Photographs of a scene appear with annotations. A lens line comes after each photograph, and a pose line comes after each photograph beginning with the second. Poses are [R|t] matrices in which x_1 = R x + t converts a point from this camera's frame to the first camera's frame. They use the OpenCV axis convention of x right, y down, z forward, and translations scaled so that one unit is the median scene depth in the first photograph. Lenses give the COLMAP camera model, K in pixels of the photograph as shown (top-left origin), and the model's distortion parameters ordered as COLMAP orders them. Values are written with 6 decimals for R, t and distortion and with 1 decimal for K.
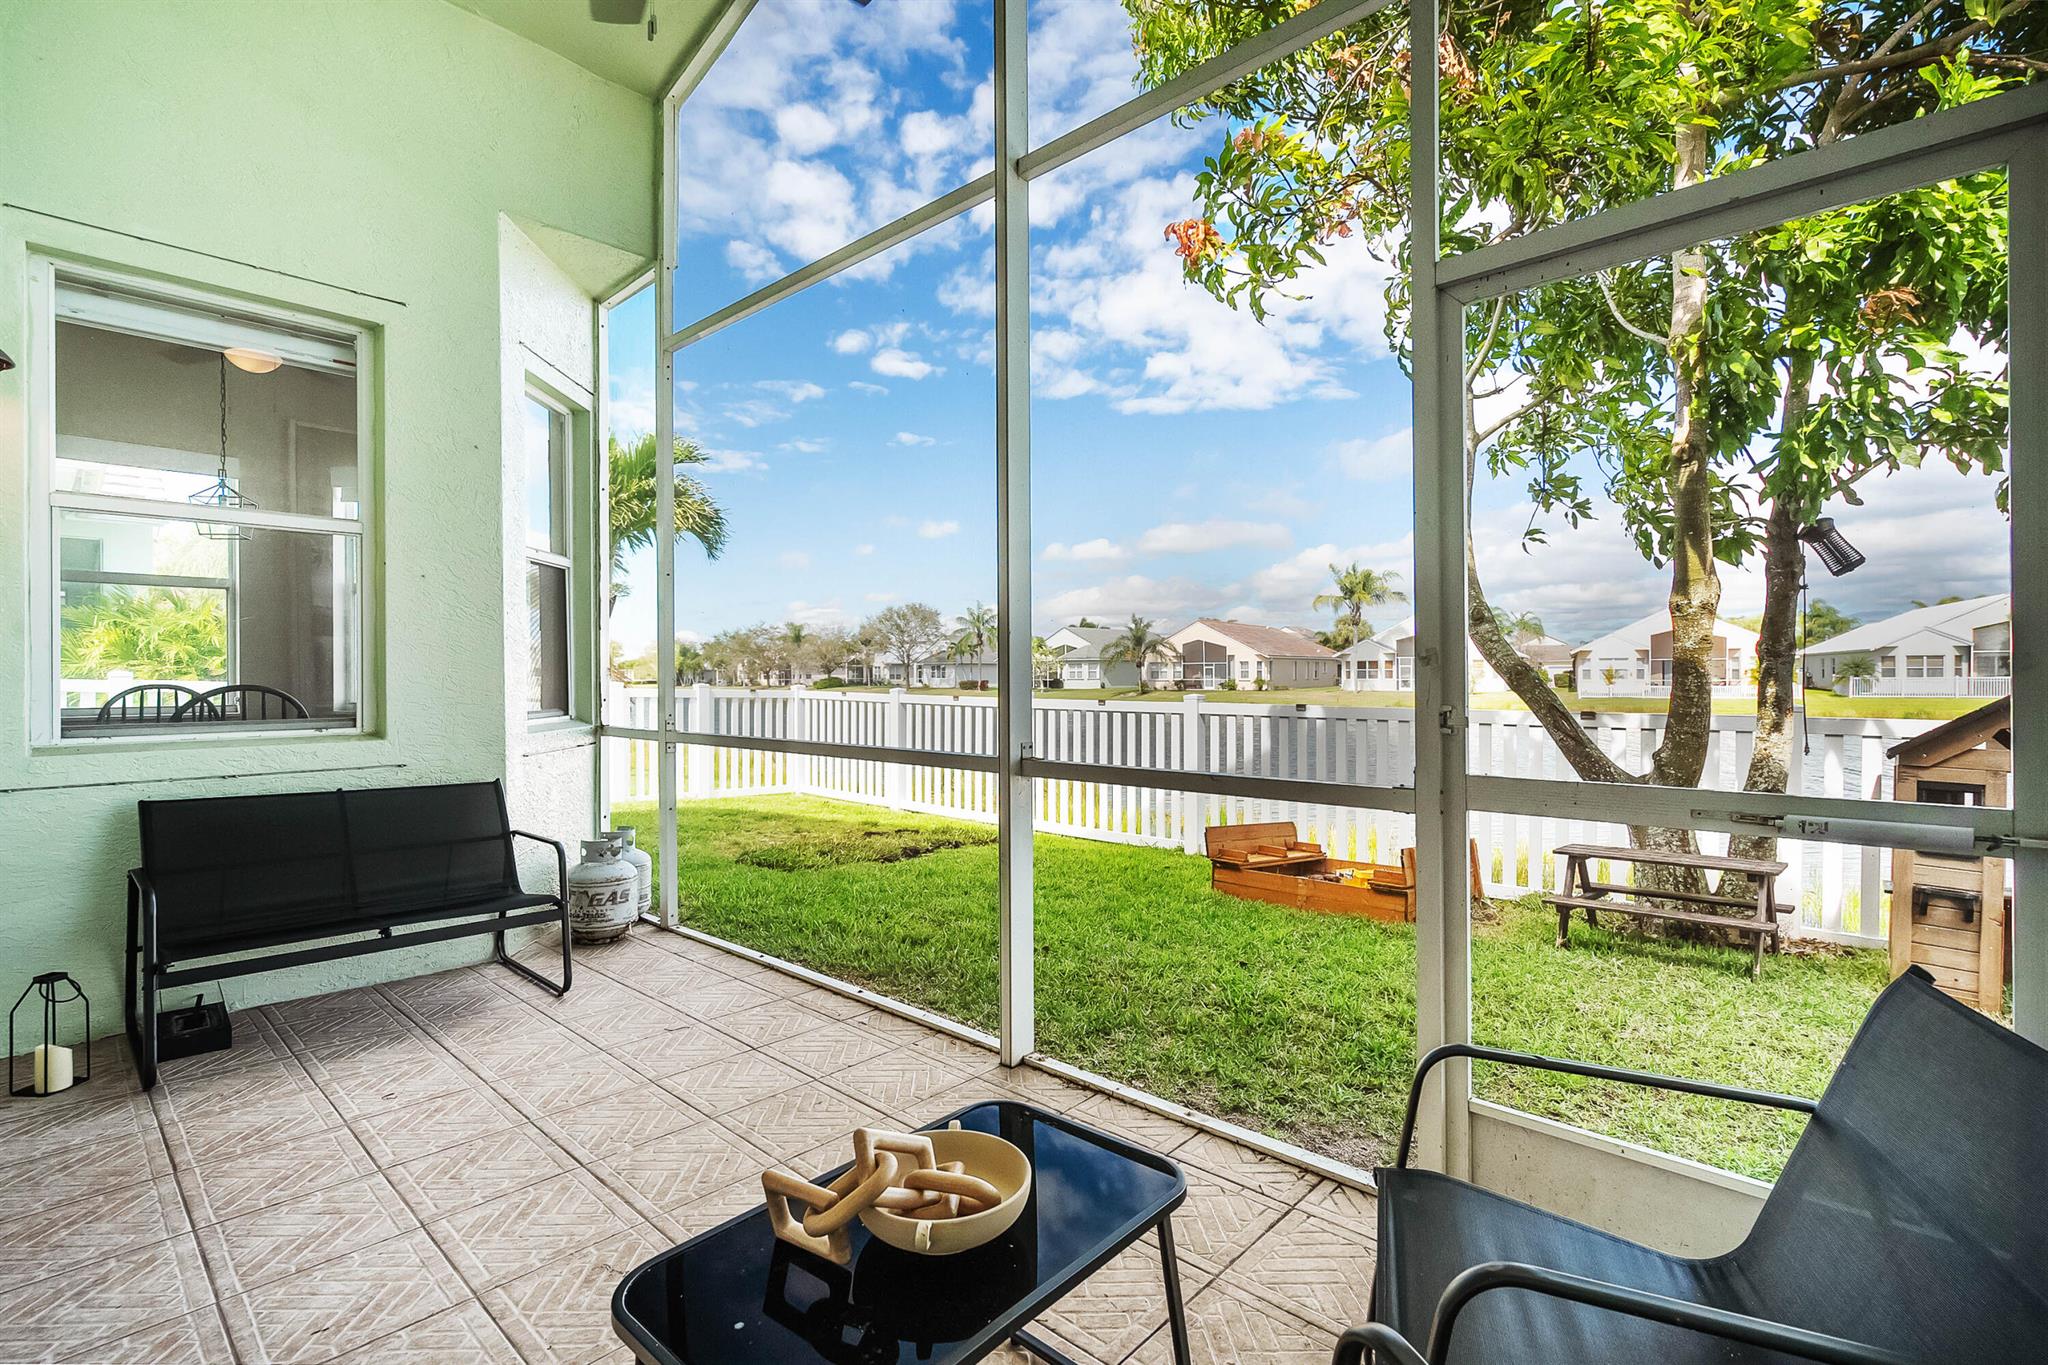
lens RADIAL K [[938.2, 0, 1025.1], [0, 938.2, 670.8], [0, 0, 1]] dist [-0.005767, 0.003220]
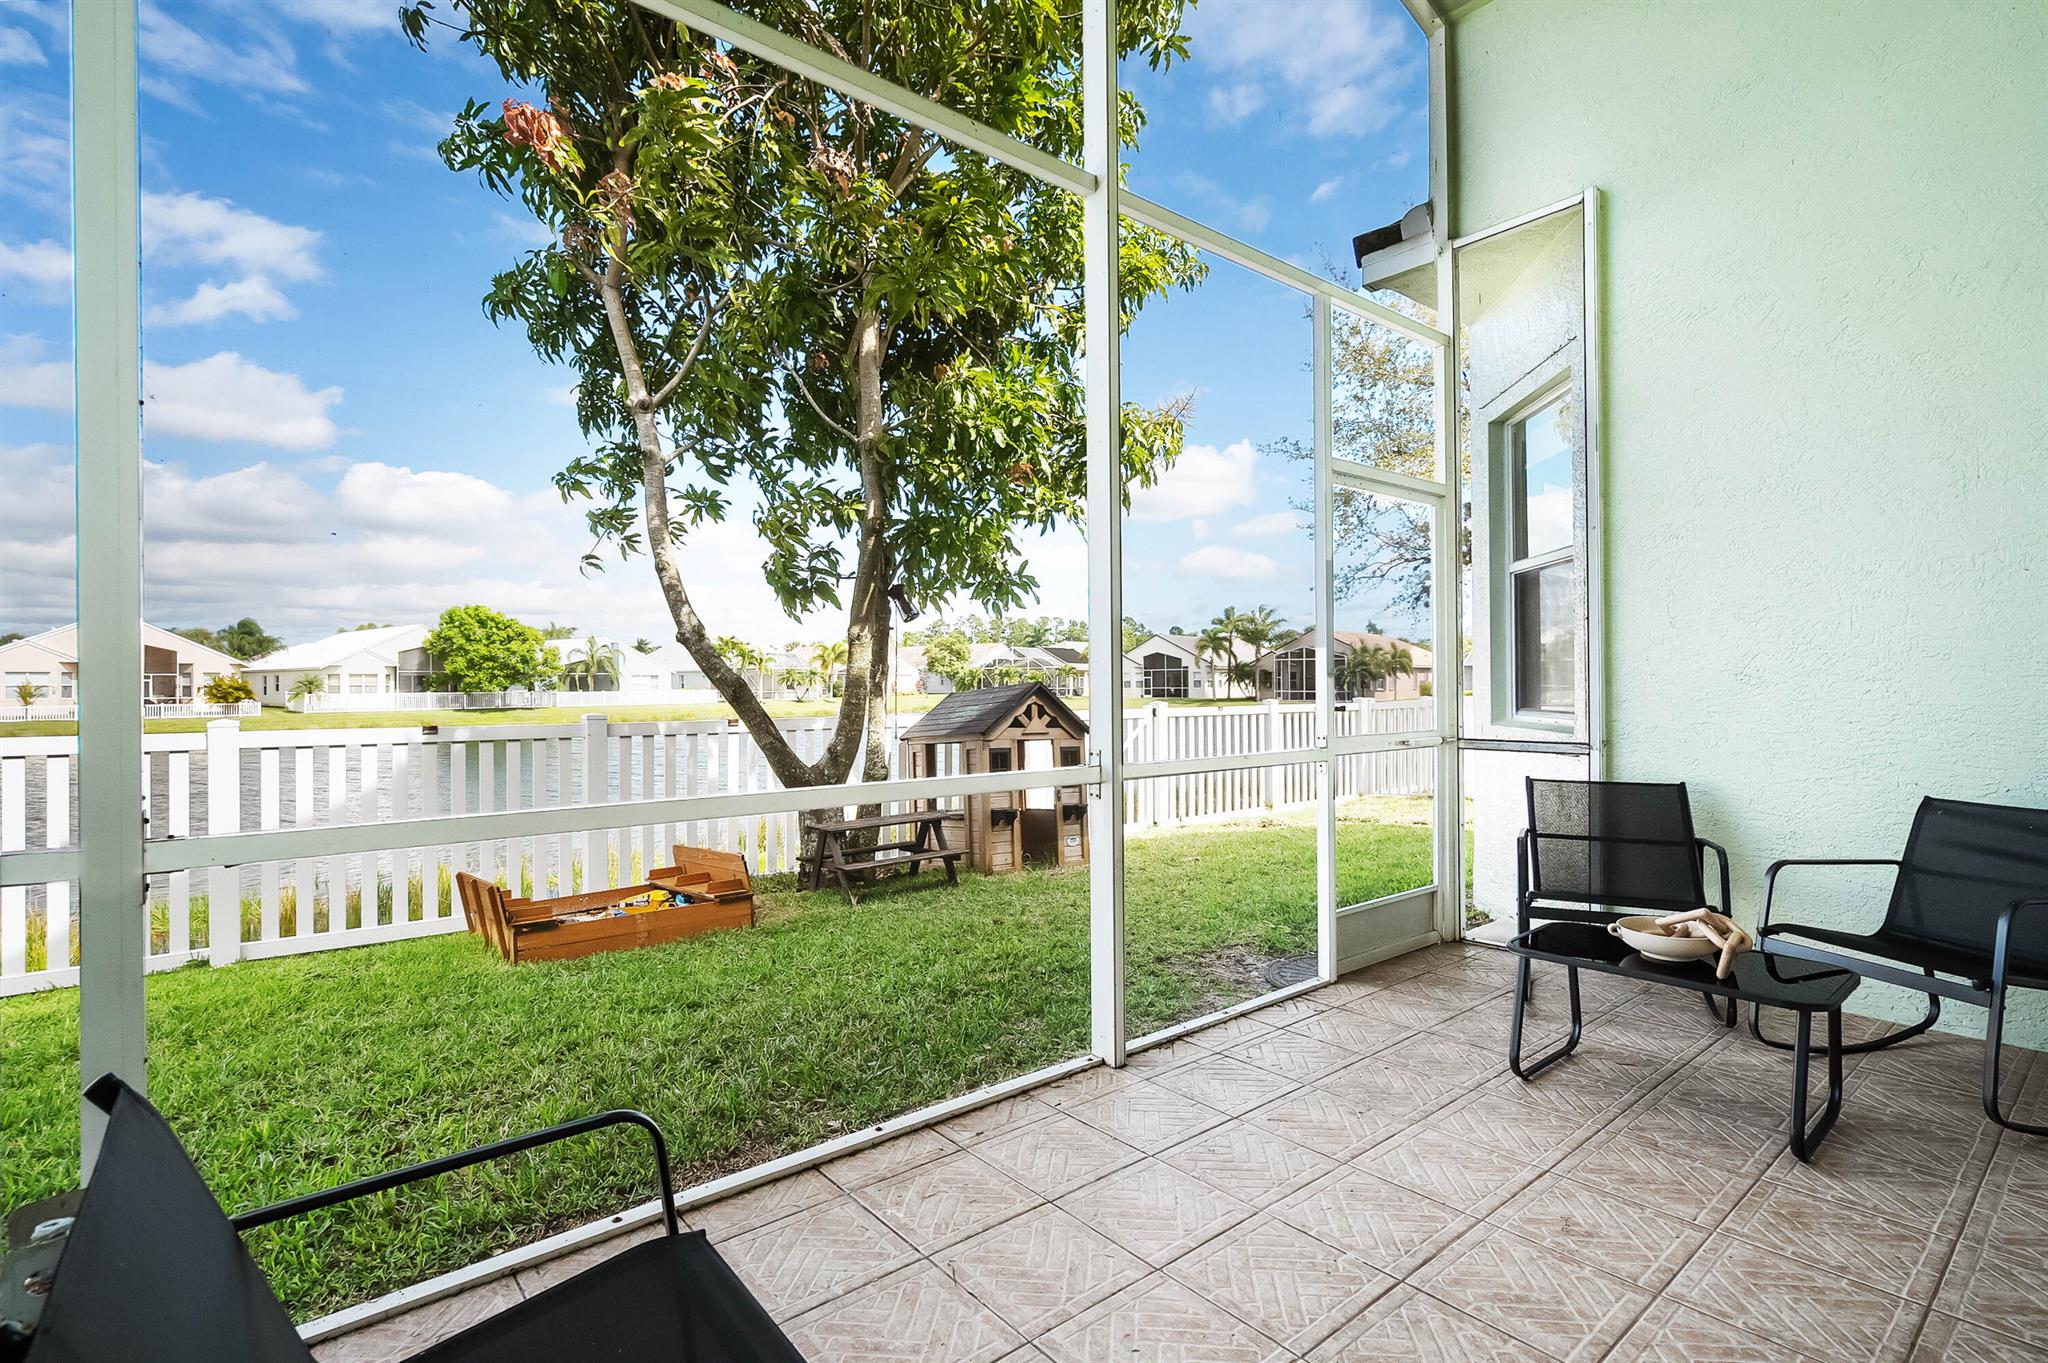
lens RADIAL K [[938.2, 0, 1022.9], [0, 938.2, 686.3], [0, 0, 1]] dist [-0.005767, 0.003220]
pose [[0.150133, 0.002075, 0.988664, -0.901468], [-0.000662, 0.999998, -0.001999, 0.004314], [-0.988666, -0.000354, 0.150134, 0.812200]]
